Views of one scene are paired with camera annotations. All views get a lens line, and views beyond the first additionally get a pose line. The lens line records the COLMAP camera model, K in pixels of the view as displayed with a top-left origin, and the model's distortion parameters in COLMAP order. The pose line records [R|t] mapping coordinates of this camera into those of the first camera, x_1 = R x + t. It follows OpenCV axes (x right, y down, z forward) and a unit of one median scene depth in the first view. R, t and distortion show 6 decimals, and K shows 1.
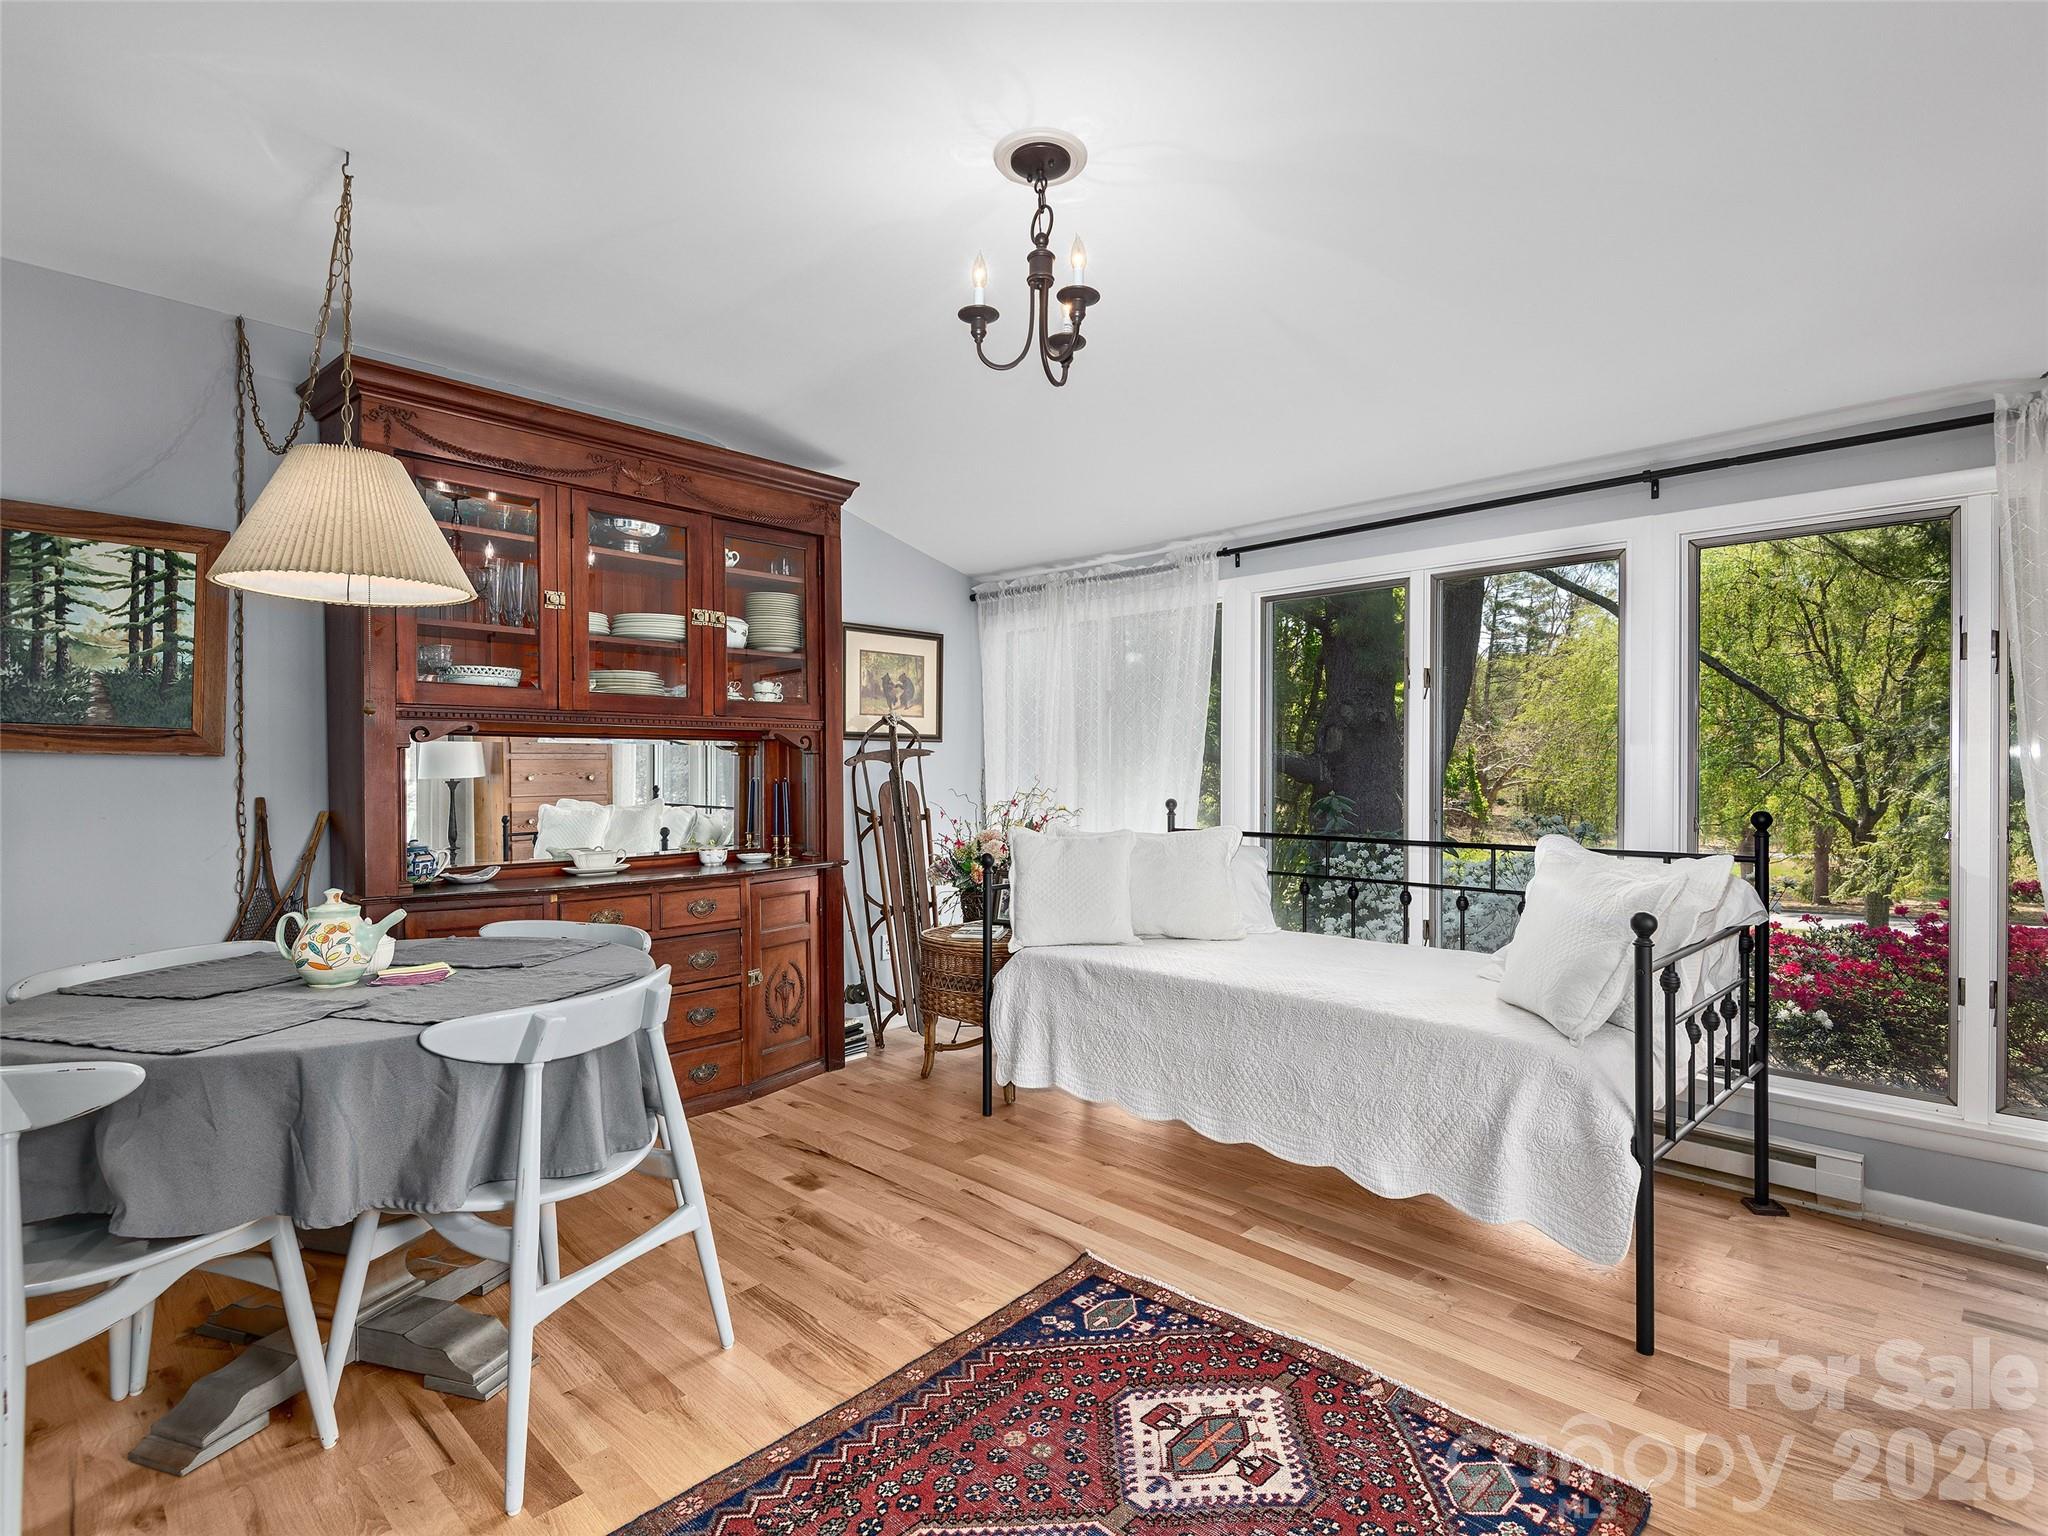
lens RADIAL K [[1042.1, 0, 1024.0], [0, 1042.1, 768.0], [0, 0, 1]] dist [0.035999, -0.027210]
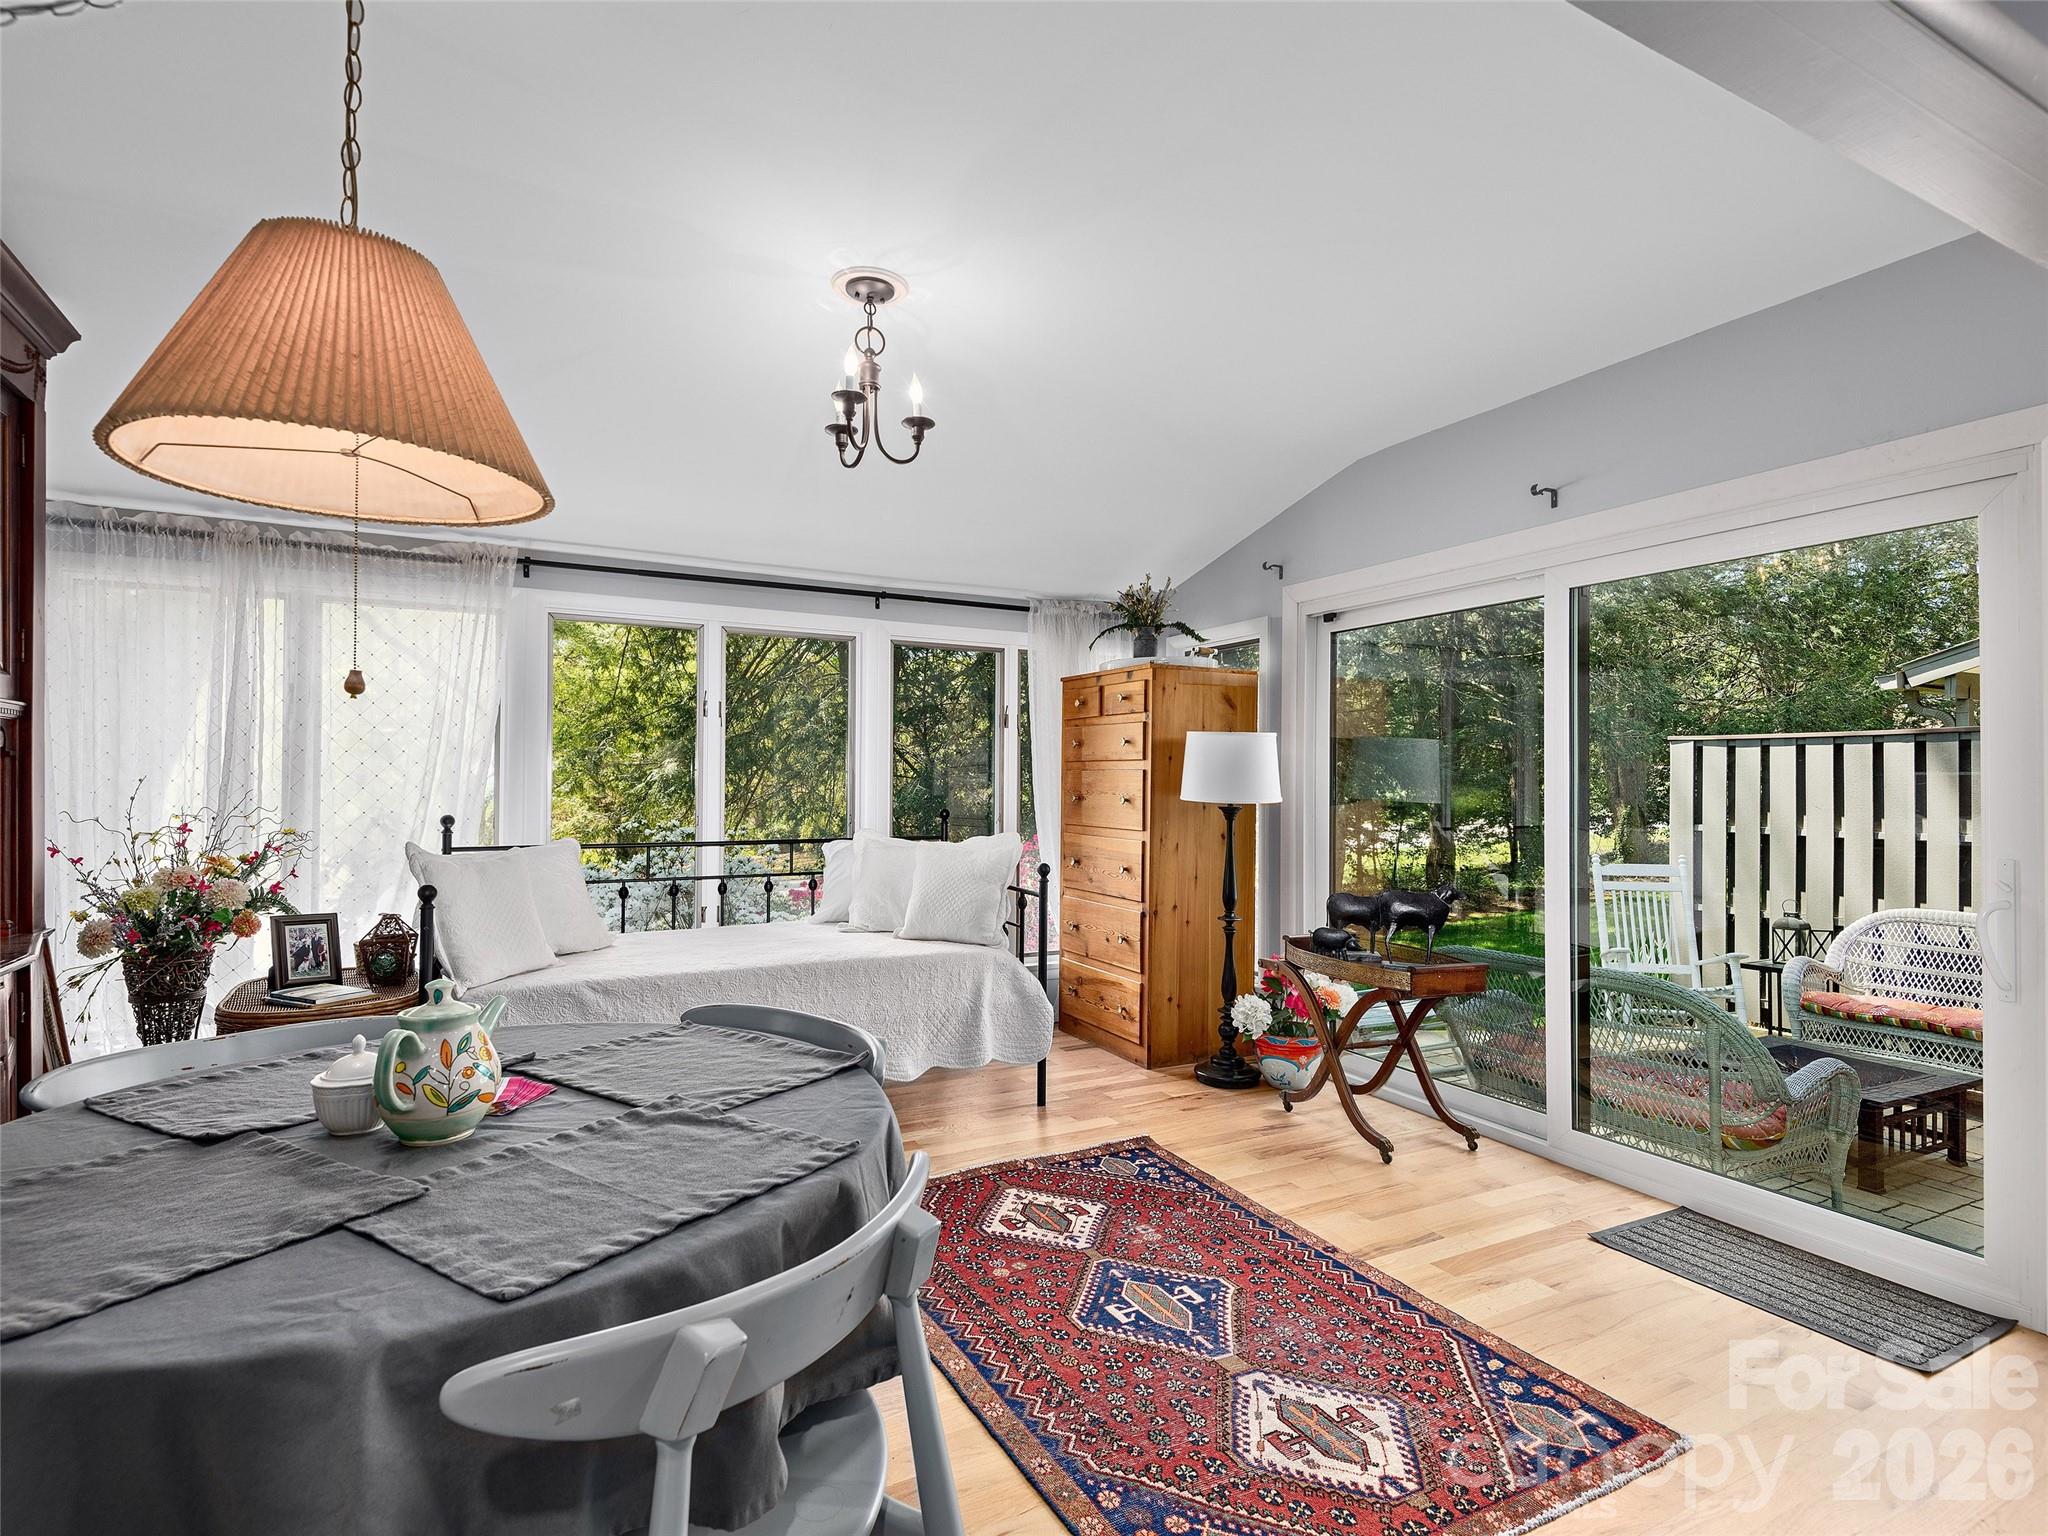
lens RADIAL K [[1042.1, 0, 1024.0], [0, 1042.1, 768.0], [0, 0, 1]] dist [0.035999, -0.027210]
pose [[0.295826, 0.019408, 0.955045, -1.140685], [-0.003877, 0.999810, -0.019117, 0.007722], [-0.955234, 0.001953, 0.295845, 0.494052]]
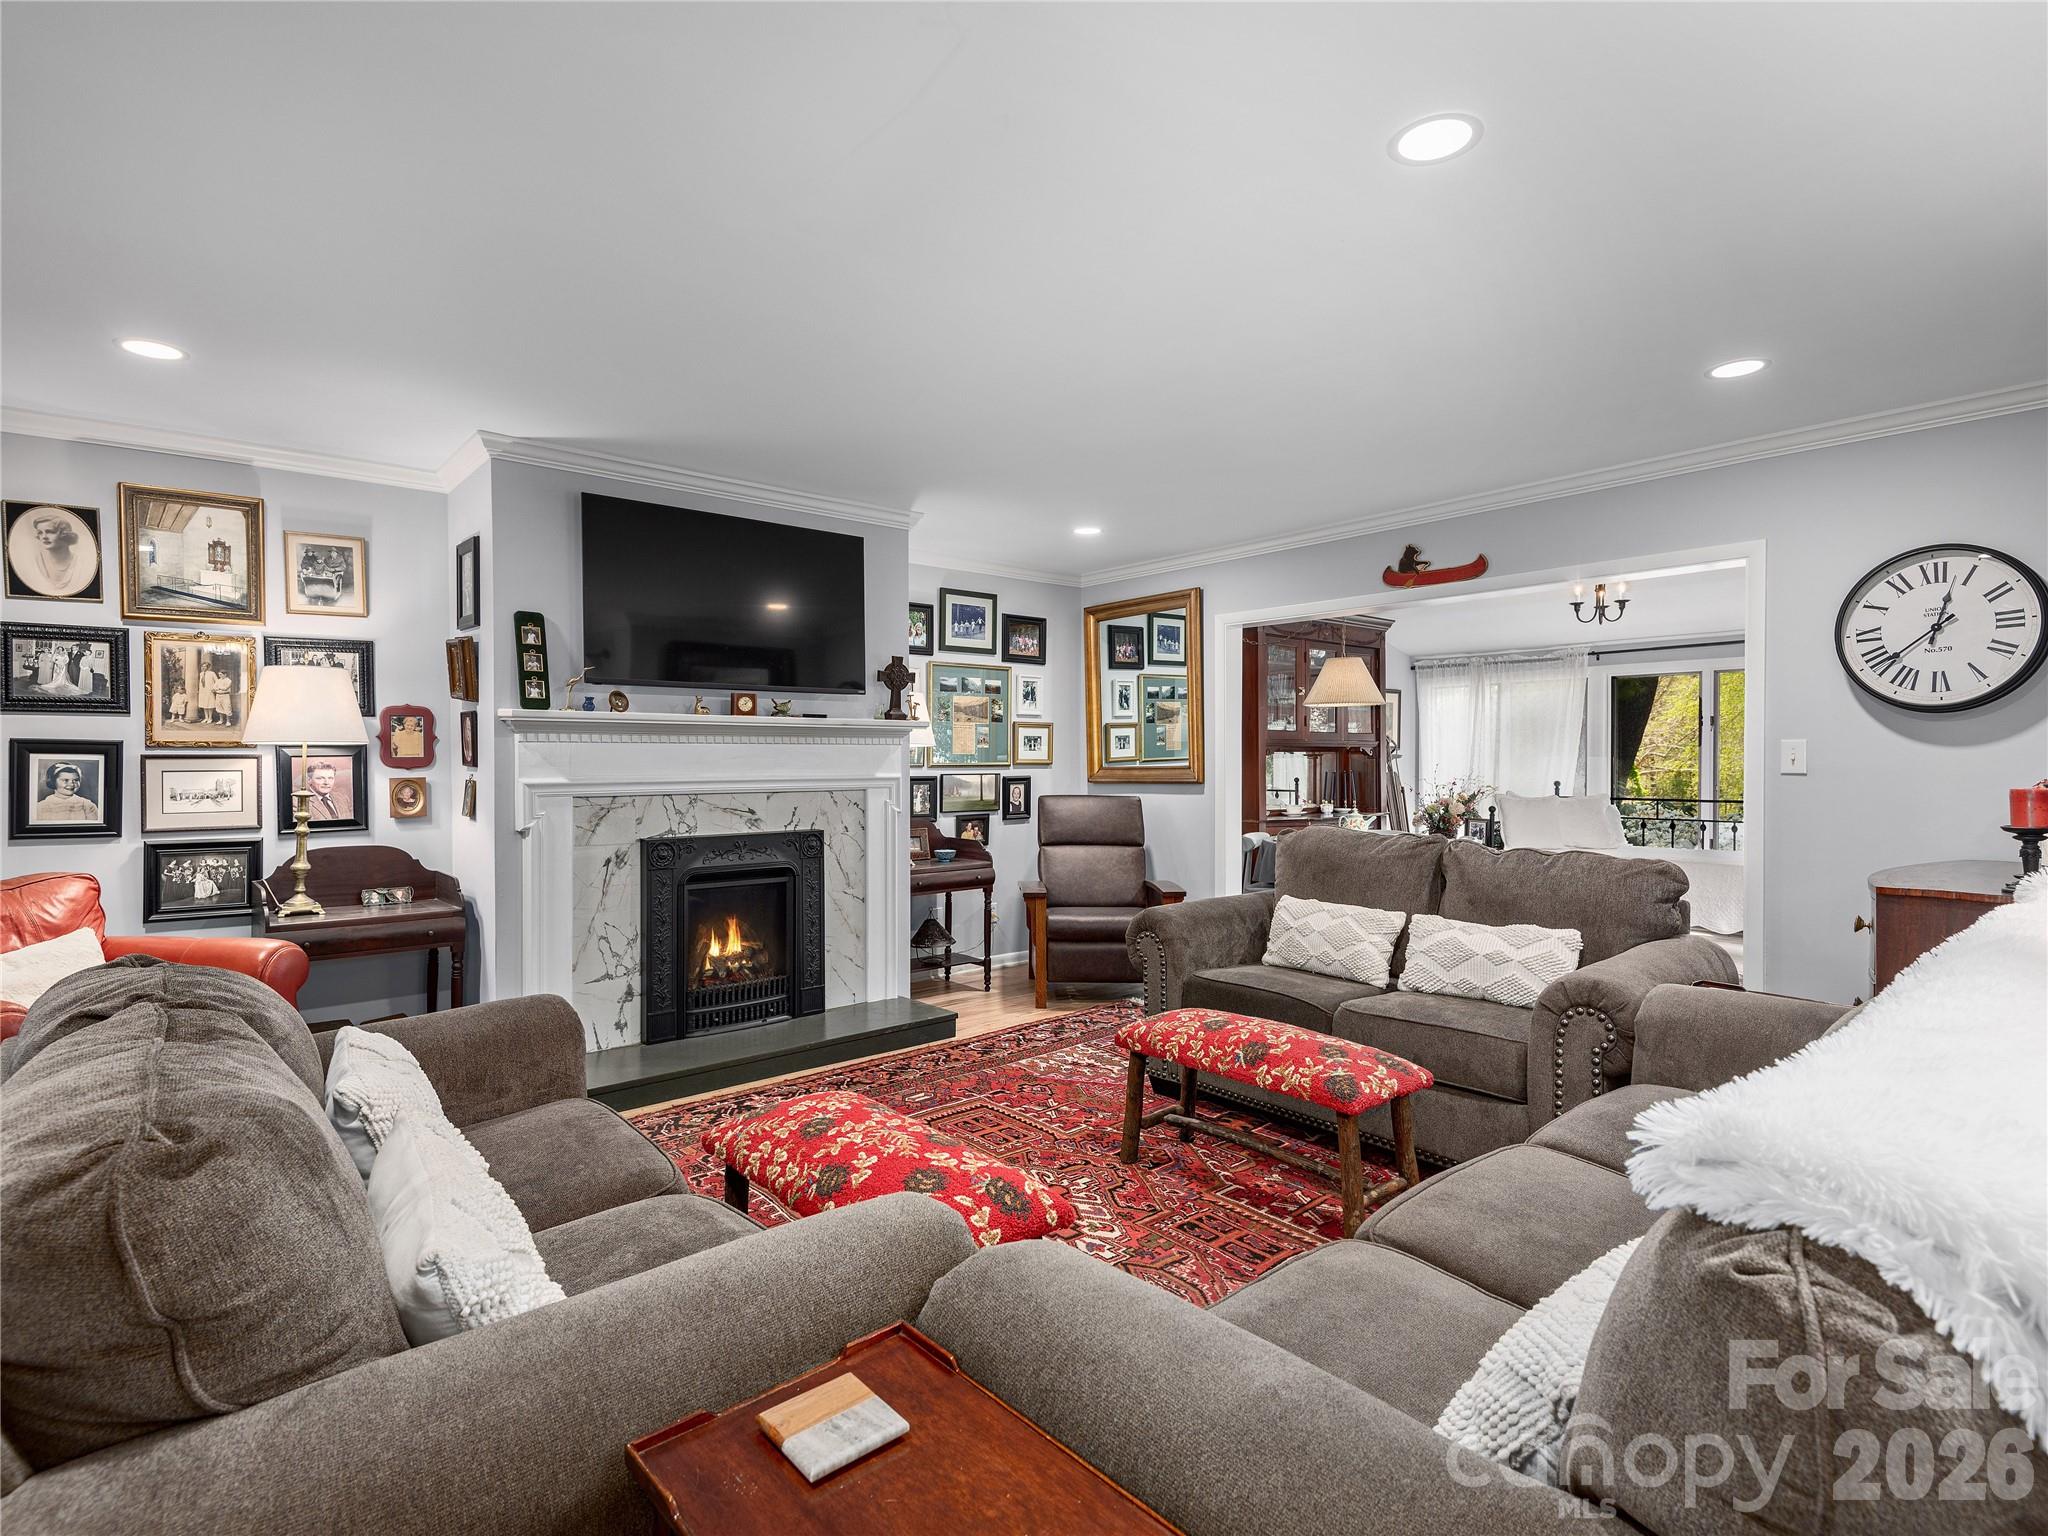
lens RADIAL K [[1042.1, 0, 1024.0], [0, 1042.1, 768.0], [0, 0, 1]] dist [0.035999, -0.027210]
pose [[0.995841, -0.006723, -0.090862, -1.294474], [0.007671, 0.999920, 0.010085, -0.038743], [0.090786, -0.010740, 0.995812, -1.976150]]
